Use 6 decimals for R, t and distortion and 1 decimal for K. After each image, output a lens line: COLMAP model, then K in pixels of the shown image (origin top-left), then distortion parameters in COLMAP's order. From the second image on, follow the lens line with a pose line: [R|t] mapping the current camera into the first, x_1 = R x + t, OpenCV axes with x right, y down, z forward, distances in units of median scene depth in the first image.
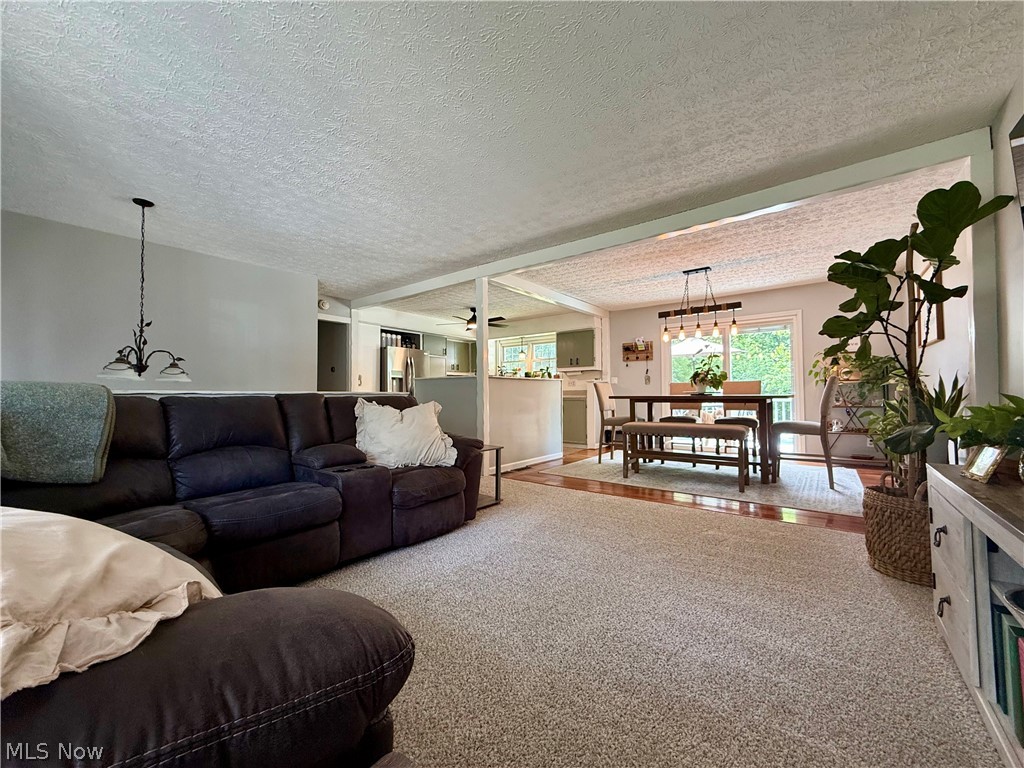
lens RADIAL K [[409.5, 0, 509.7], [0, 409.5, 384.5], [0, 0, 1]] dist [-0.000240, 0.000446]
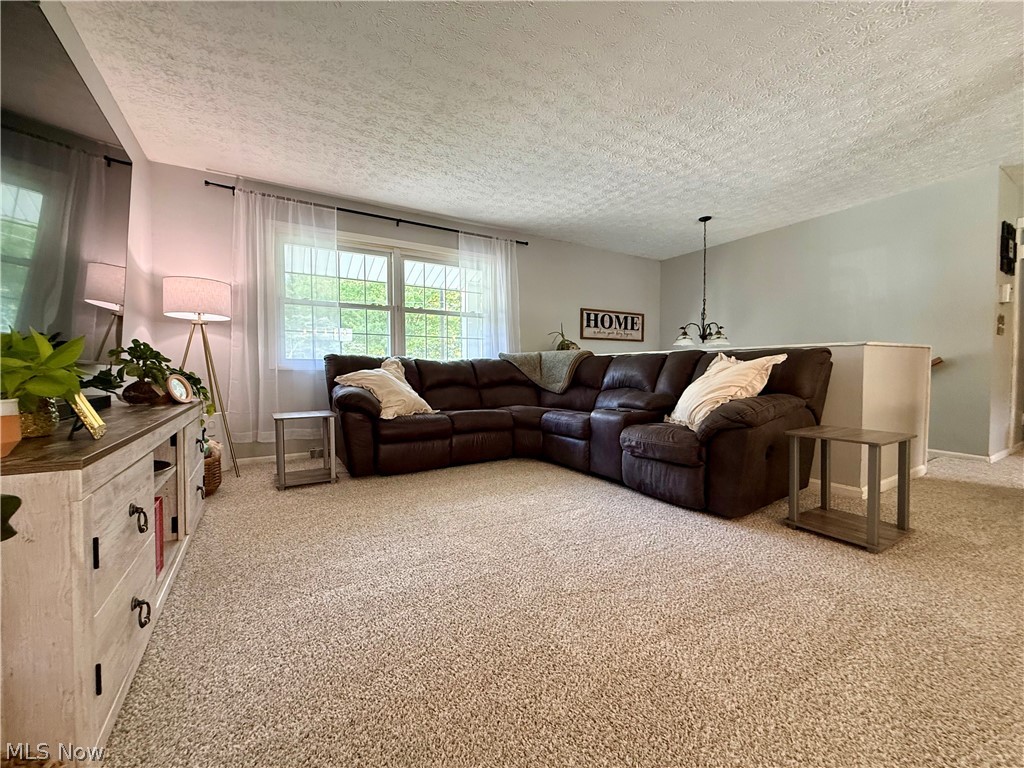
lens RADIAL K [[409.5, 0, 509.7], [0, 409.5, 384.5], [0, 0, 1]] dist [-0.000240, 0.000446]
pose [[-0.372489, 0.040880, -0.927136, 0.310806], [0.032776, 0.998986, 0.030880, 0.026793], [0.927458, -0.018885, -0.373451, 0.403328]]
